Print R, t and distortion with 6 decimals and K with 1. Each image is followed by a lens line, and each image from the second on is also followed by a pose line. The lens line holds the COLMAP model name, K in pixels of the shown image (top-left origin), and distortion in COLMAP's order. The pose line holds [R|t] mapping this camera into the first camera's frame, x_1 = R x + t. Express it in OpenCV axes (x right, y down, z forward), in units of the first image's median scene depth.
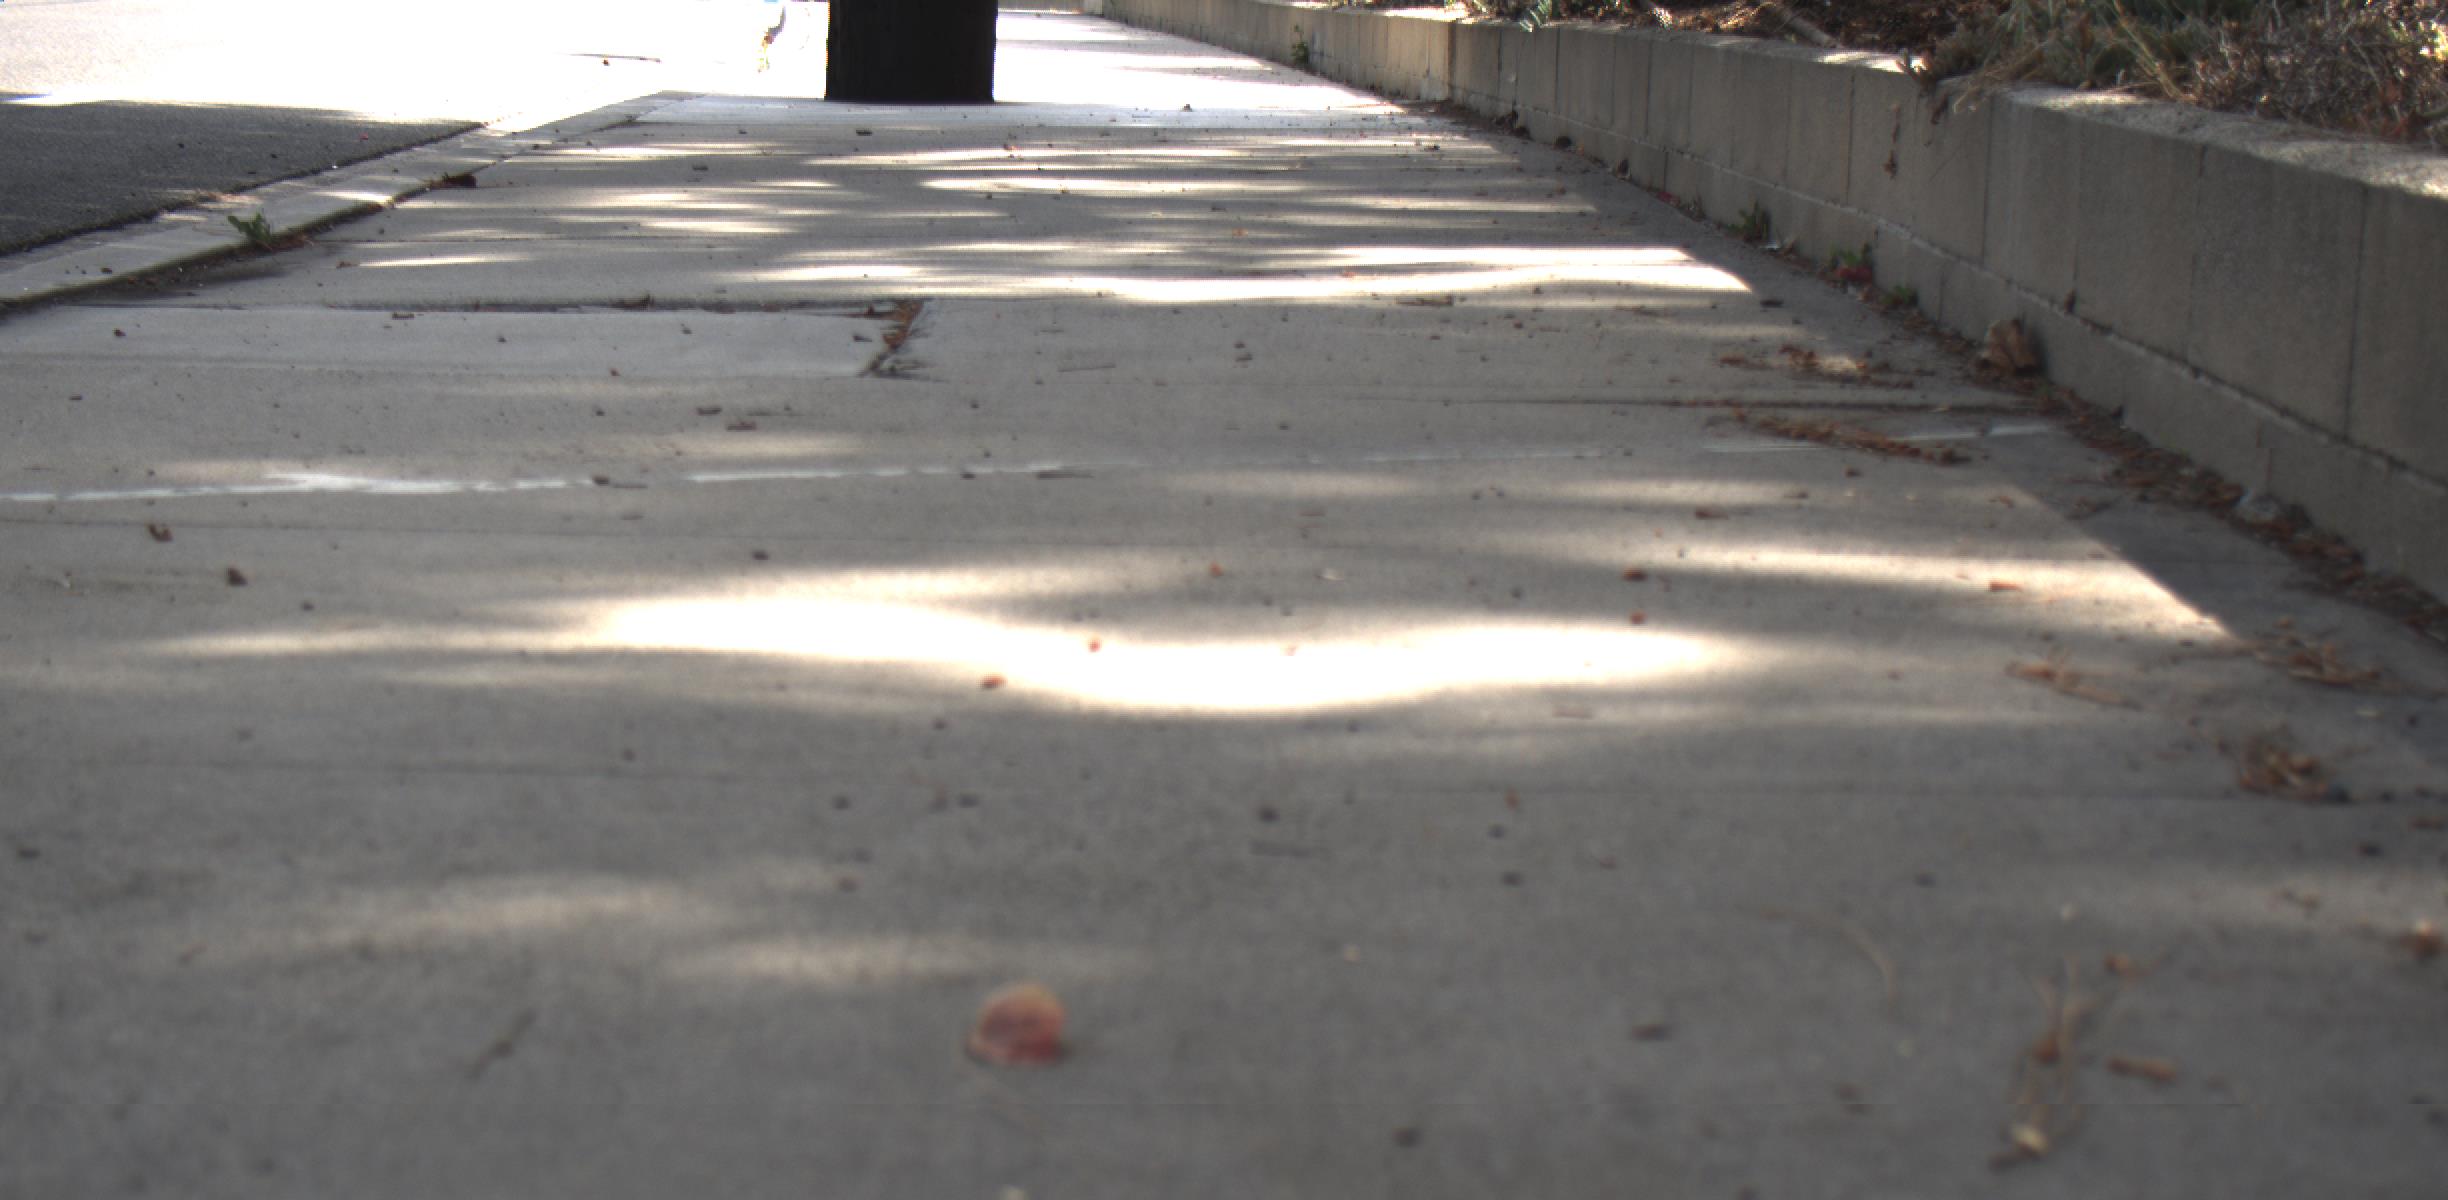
lens RADIAL K [[4621.5, 0, 1224.0], [0, 4621.5, 600.0], [0, 0, 1]] dist [-0.195262, 1.291941]
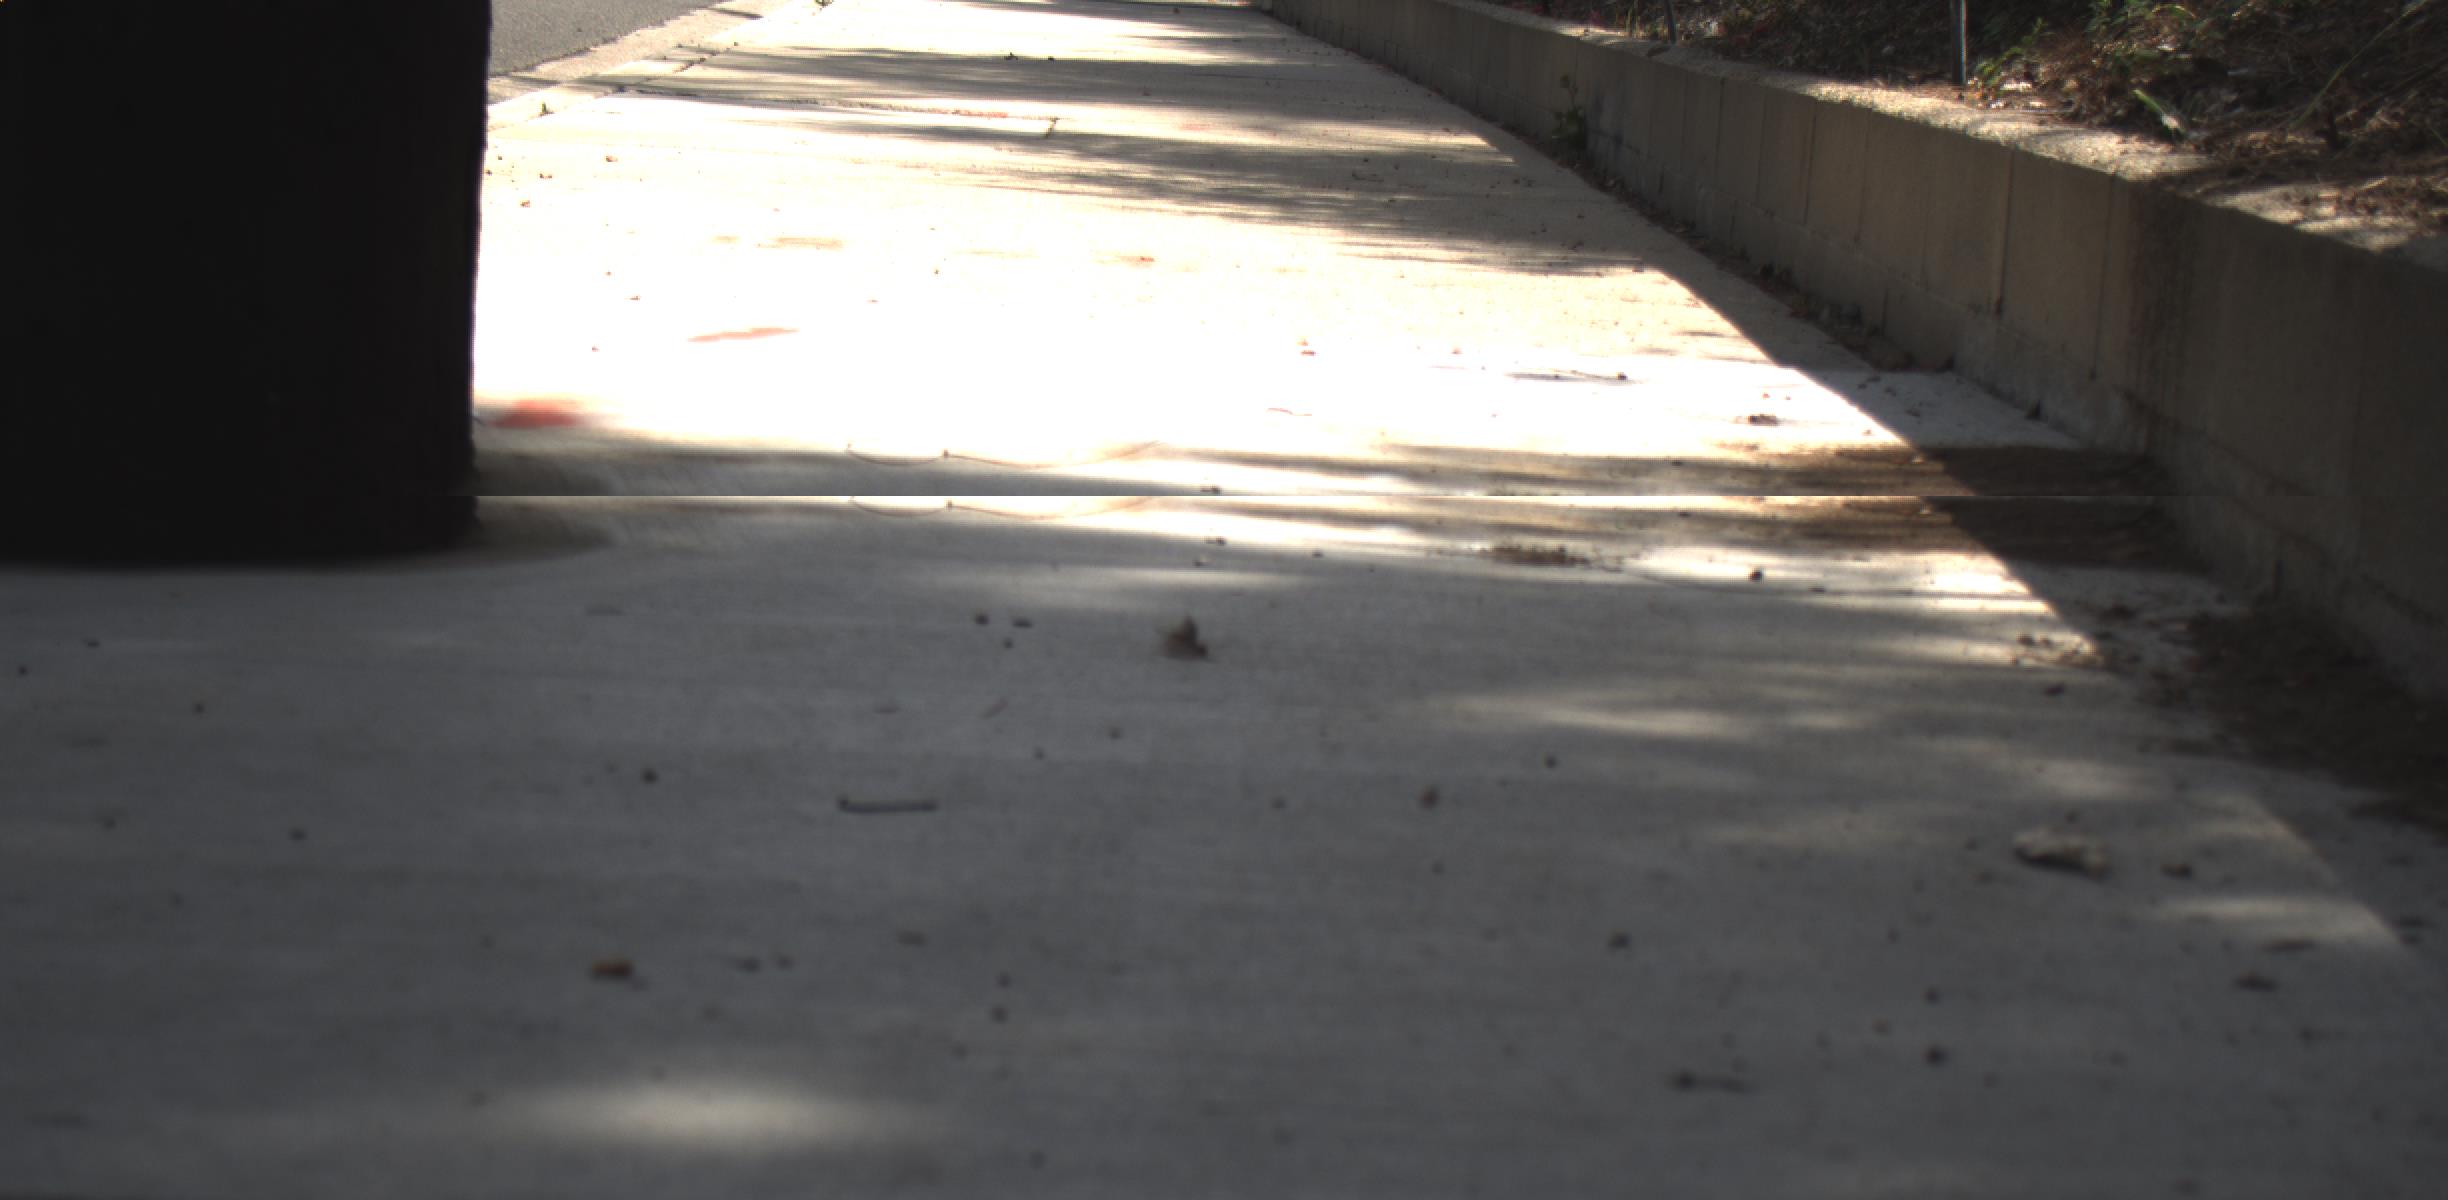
lens RADIAL K [[4621.5, 0, 1224.0], [0, 4621.5, 600.0], [0, 0, 1]] dist [-0.195262, 1.291941]
pose [[0.998344, 0.035115, -0.045562, 0.006598], [-0.034860, 0.999372, 0.006389, -0.138353], [0.045758, -0.004790, 0.998941, 0.986103]]
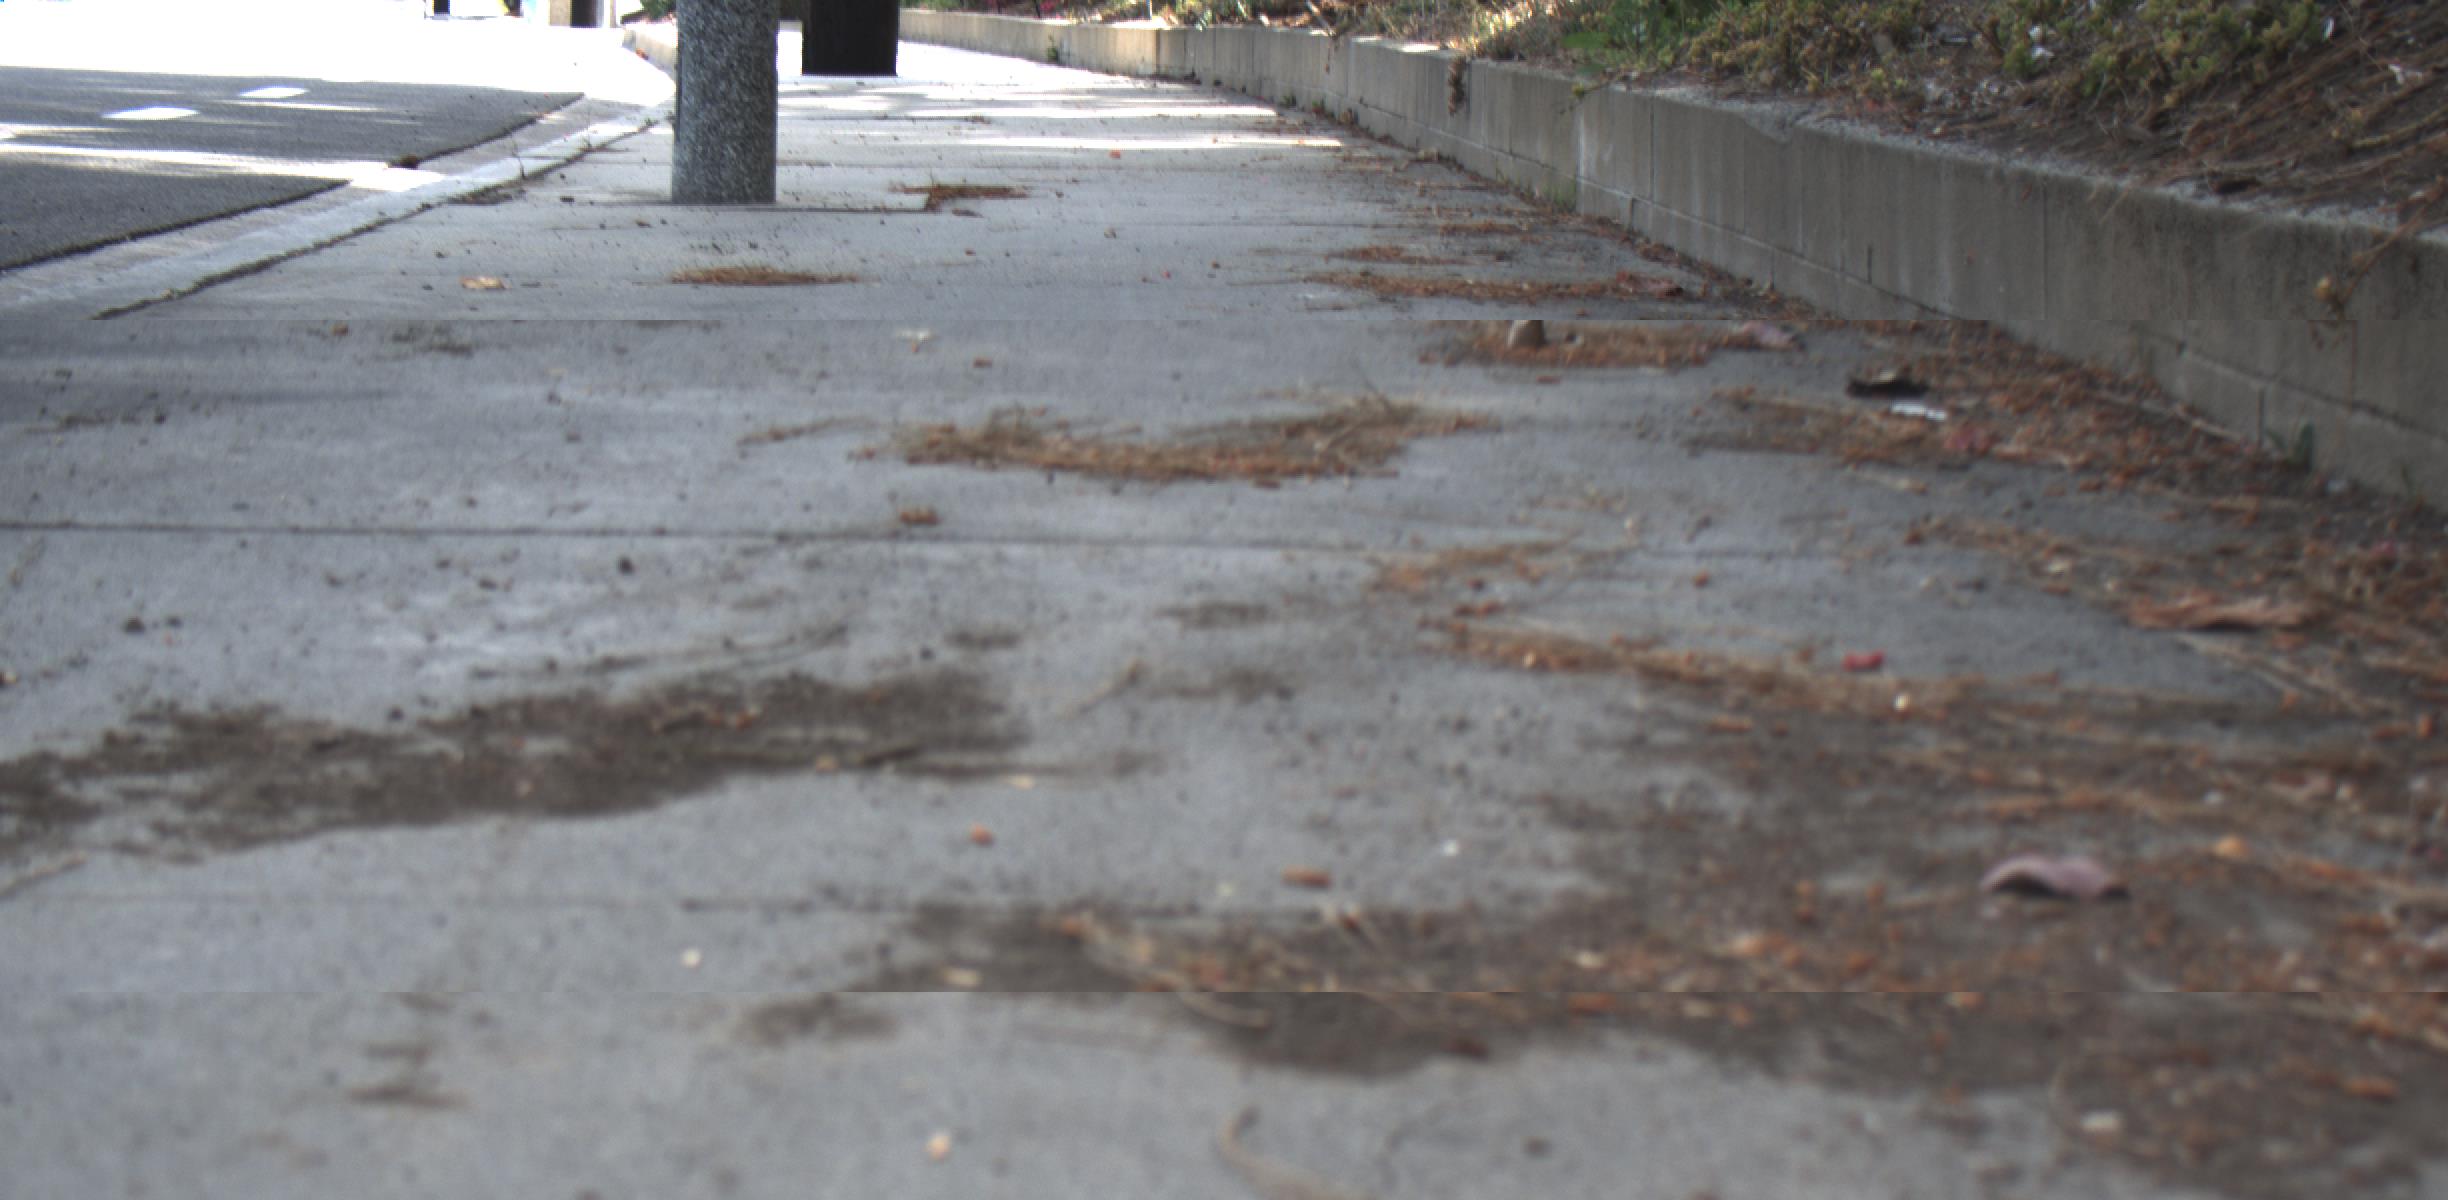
lens RADIAL K [[4621.5, 0, 1224.0], [0, 4621.5, 600.0], [0, 0, 1]] dist [-0.195262, 1.291941]
pose [[0.997722, -0.012825, 0.066232, -0.059133], [0.013208, 0.999898, -0.005346, 0.135608], [-0.066157, 0.006209, 0.997790, -0.998141]]
